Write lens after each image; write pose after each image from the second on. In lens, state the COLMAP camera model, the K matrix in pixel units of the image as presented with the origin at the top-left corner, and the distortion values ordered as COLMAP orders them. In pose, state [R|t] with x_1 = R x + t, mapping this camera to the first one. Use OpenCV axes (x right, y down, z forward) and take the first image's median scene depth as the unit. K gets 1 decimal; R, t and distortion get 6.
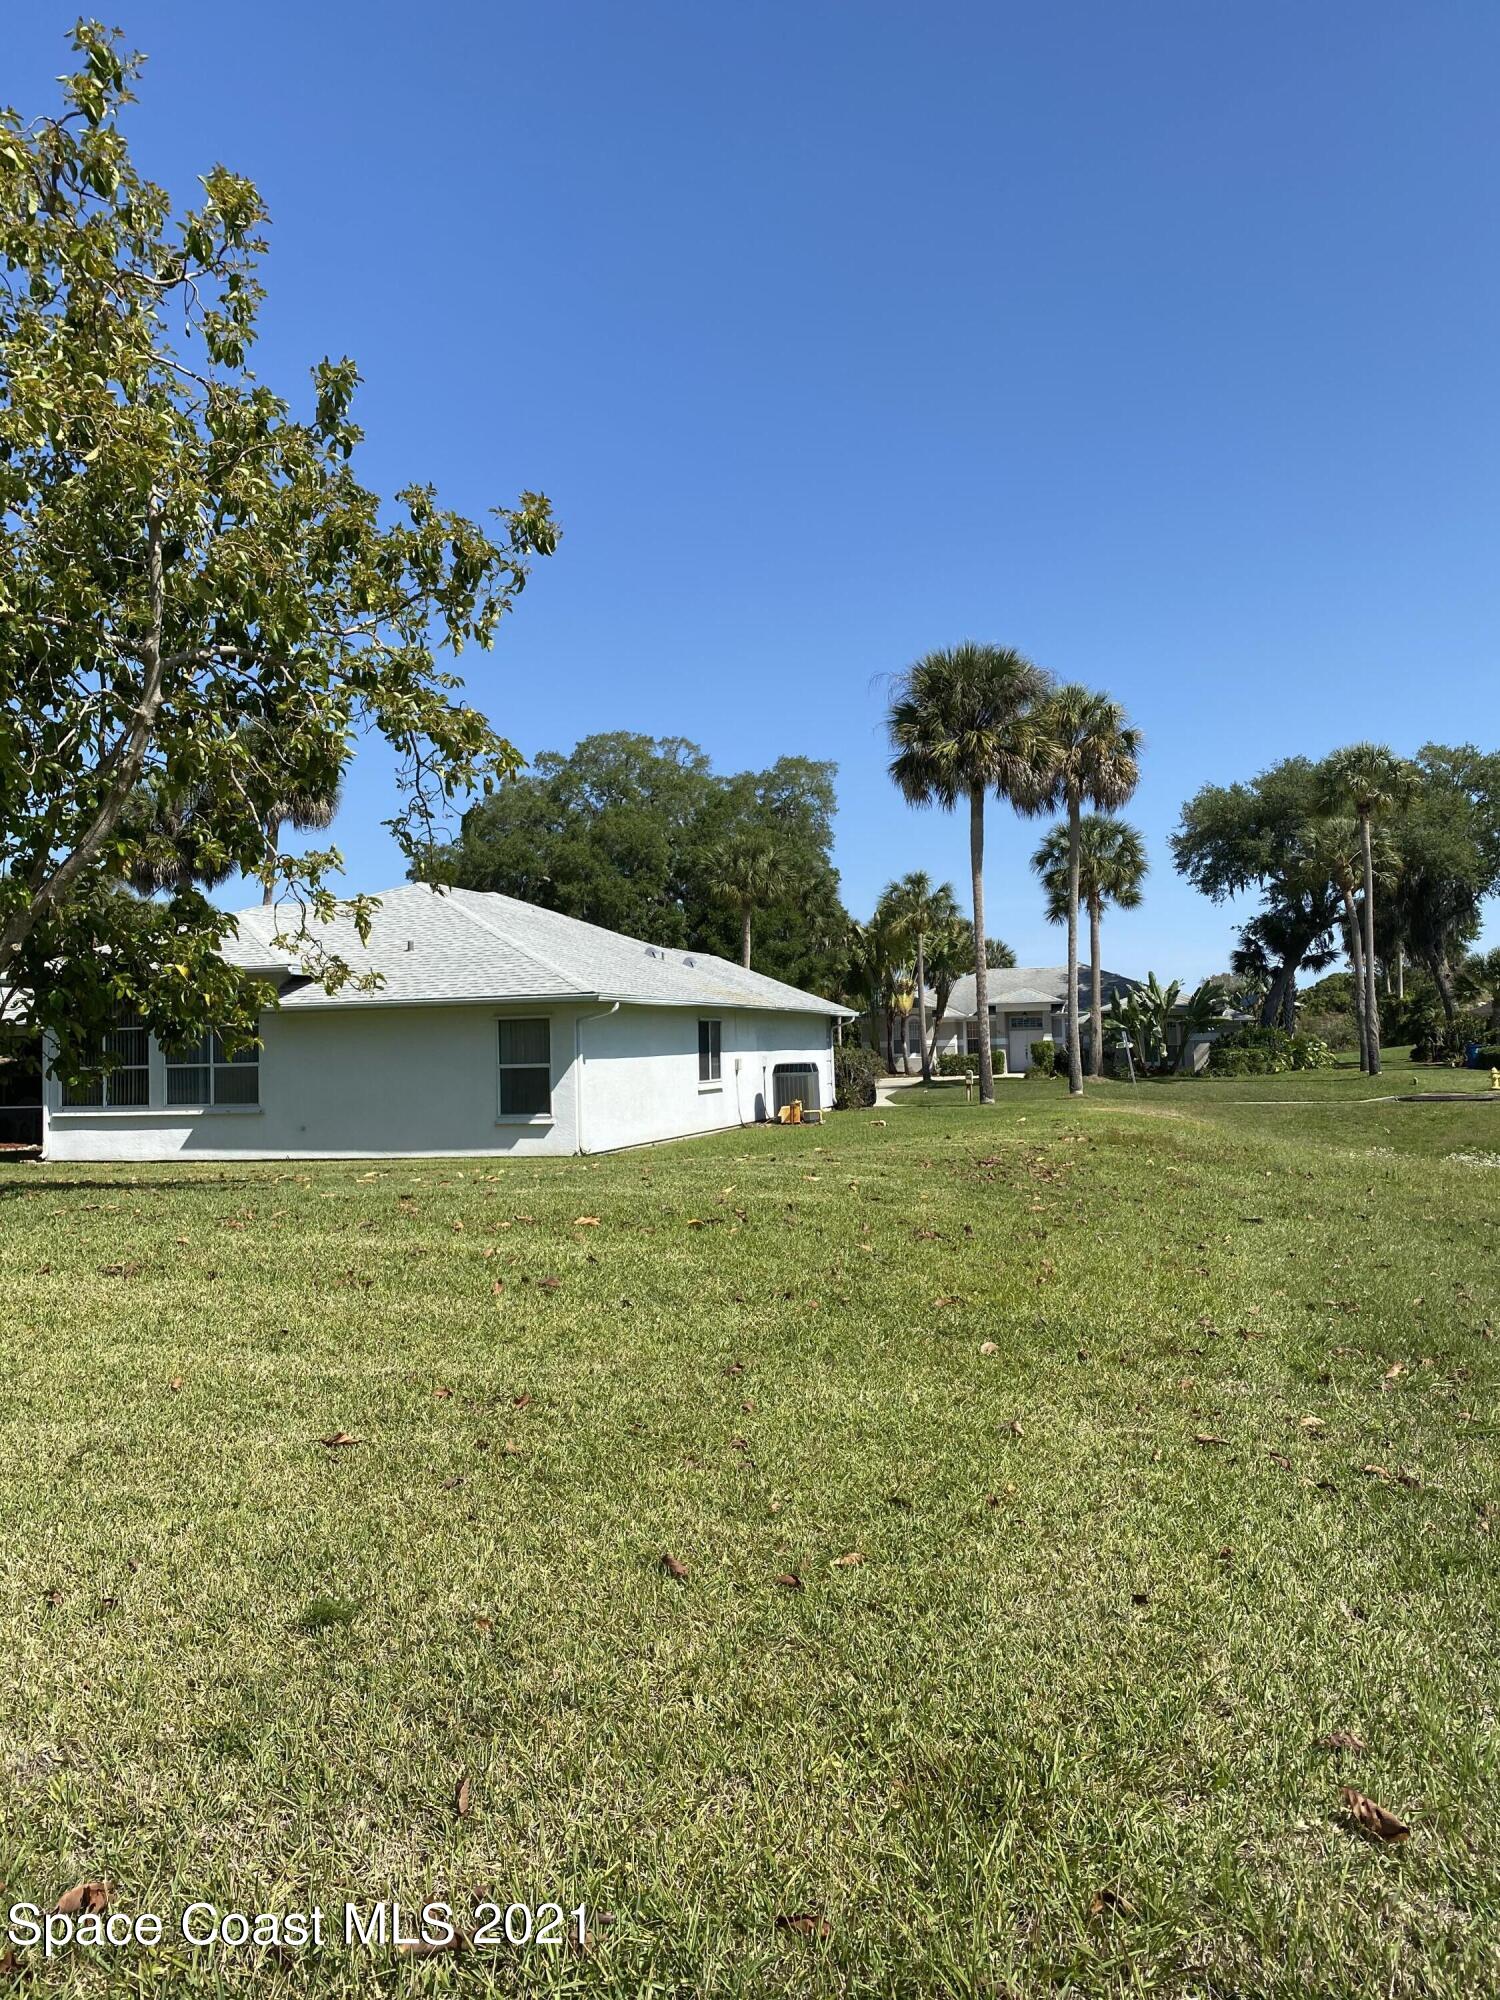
lens RADIAL K [[1448.7, 0, 750.0], [0, 1448.7, 1000.0], [0, 0, 1]] dist [-0.014465, -0.008124]
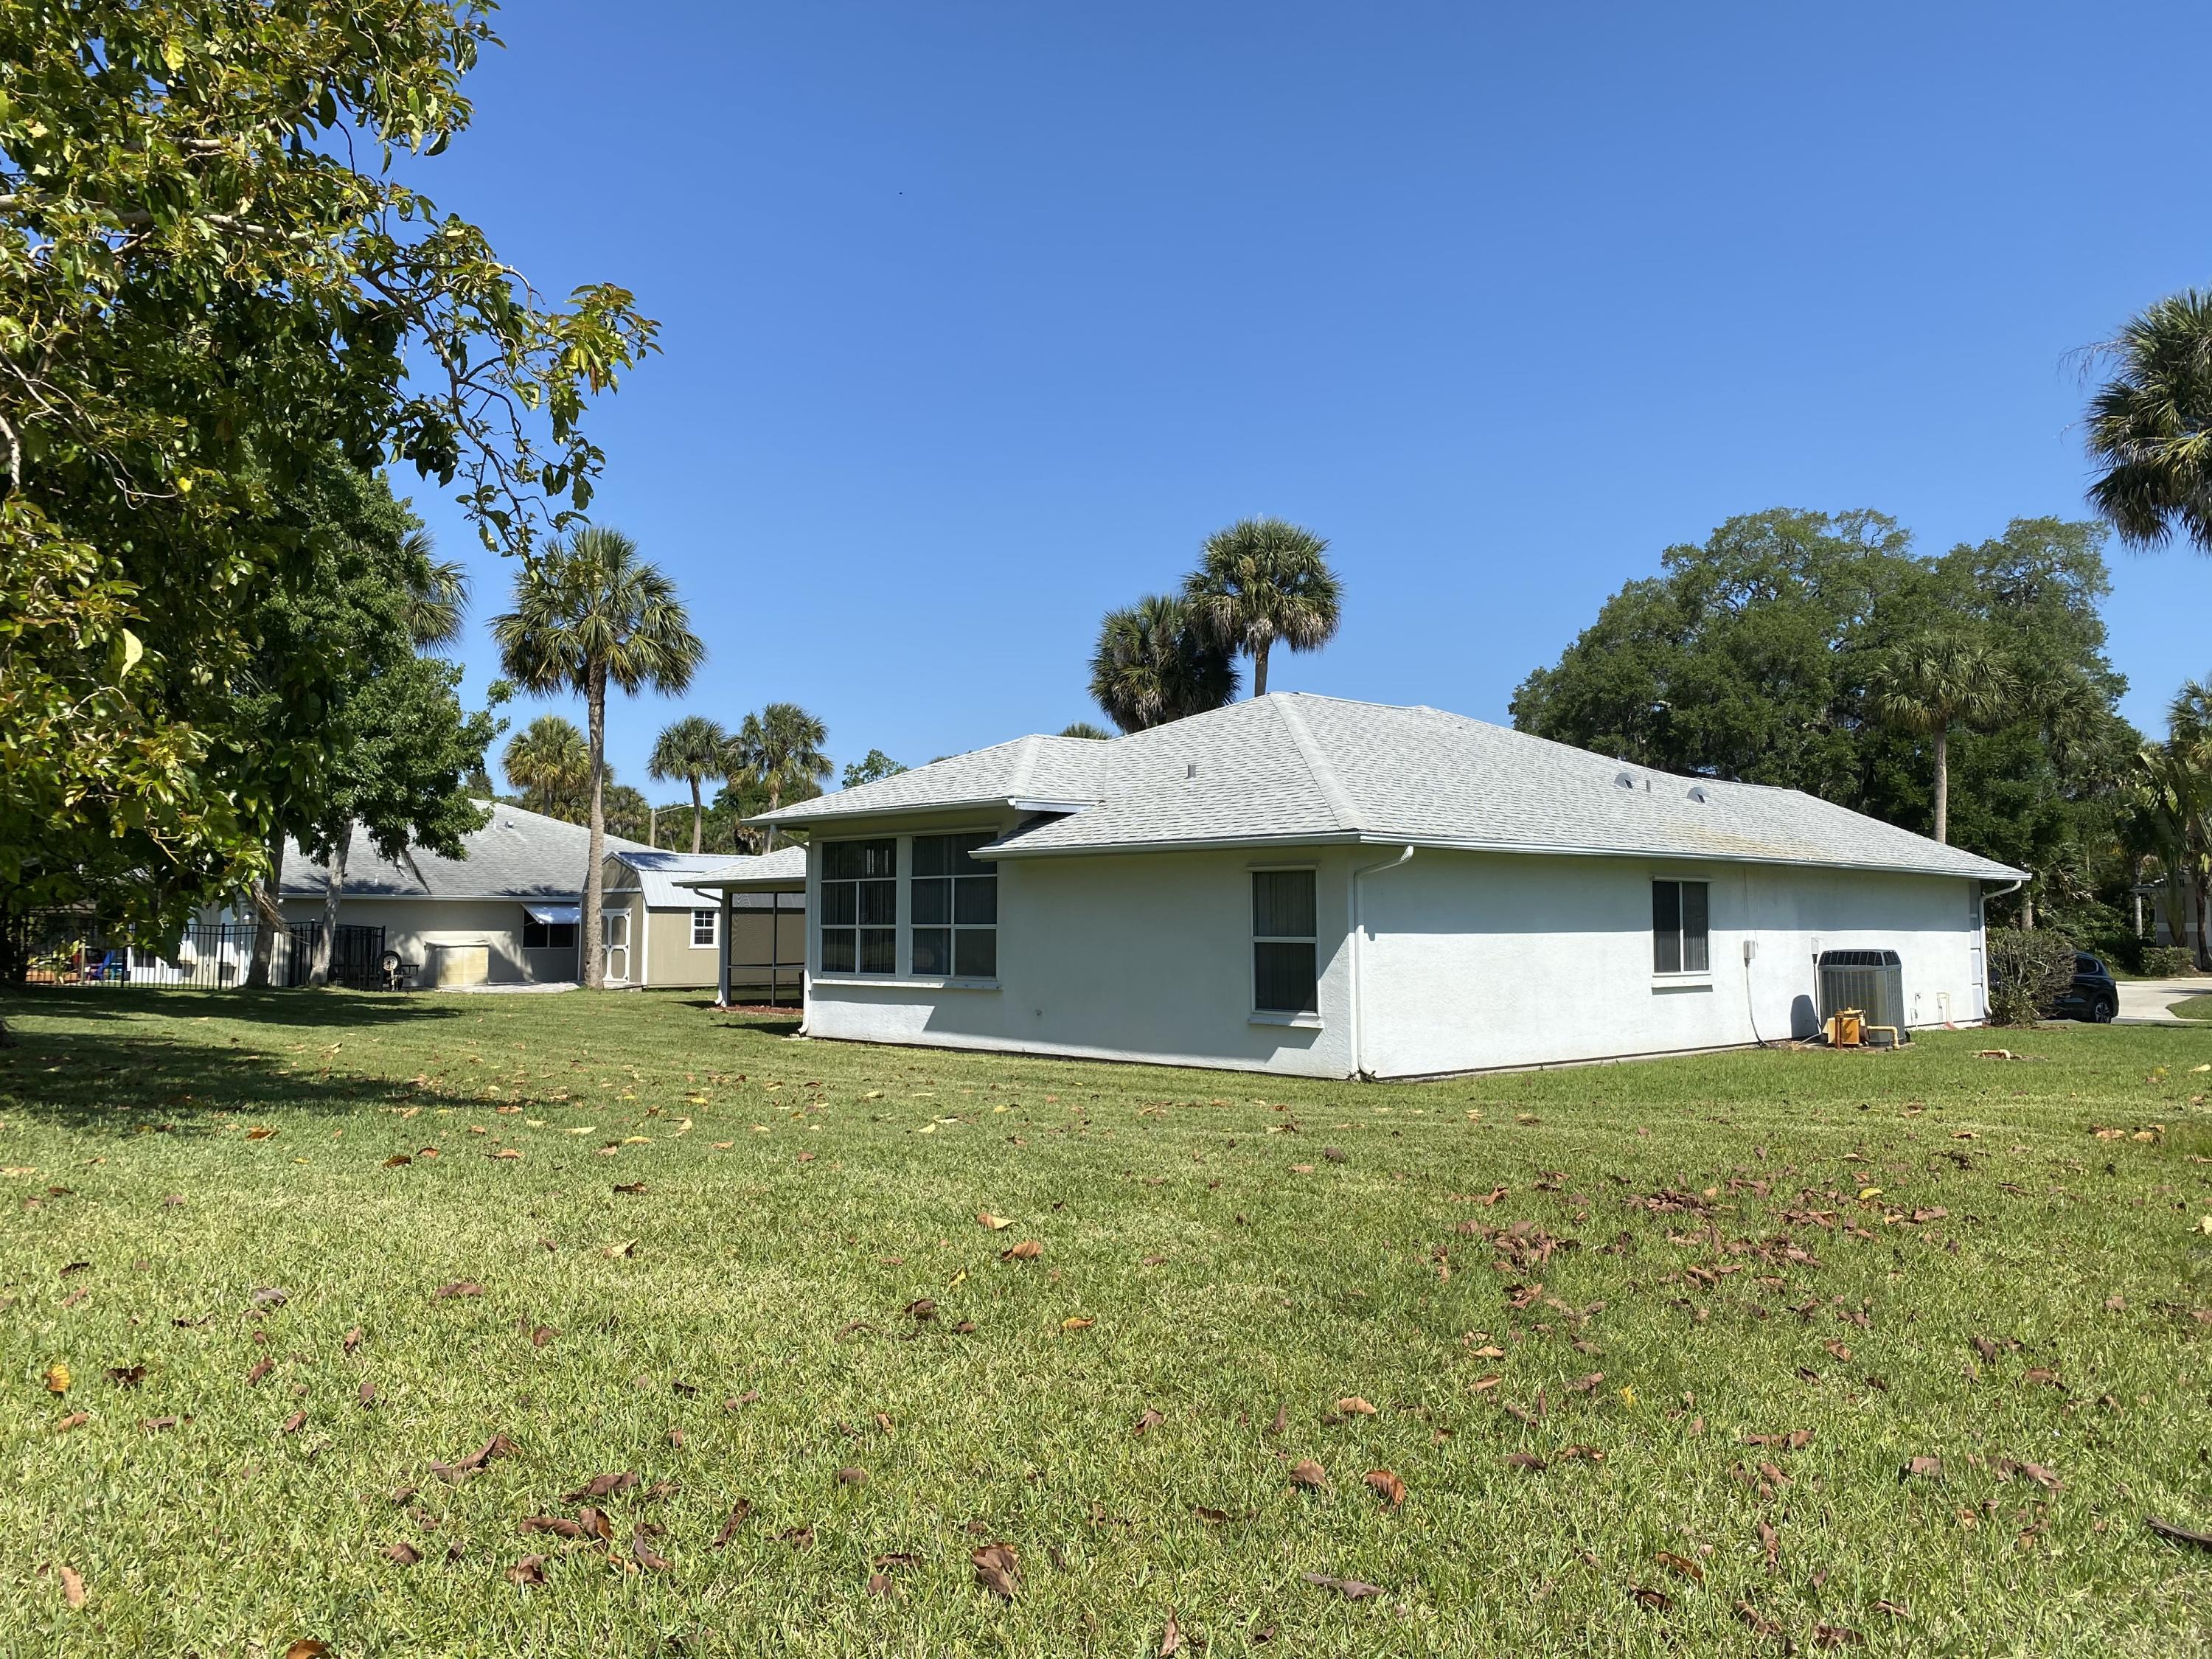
lens RADIAL K [[1602.3, 0, 1106.0], [0, 1602.3, 829.5], [0, 0, 1]] dist [-0.014465, -0.008124]
pose [[0.850161, -0.003713, -0.526510, 0.121183], [-0.007409, 0.999792, -0.019013, 0.006243], [0.526471, 0.020065, 0.849956, 0.227545]]
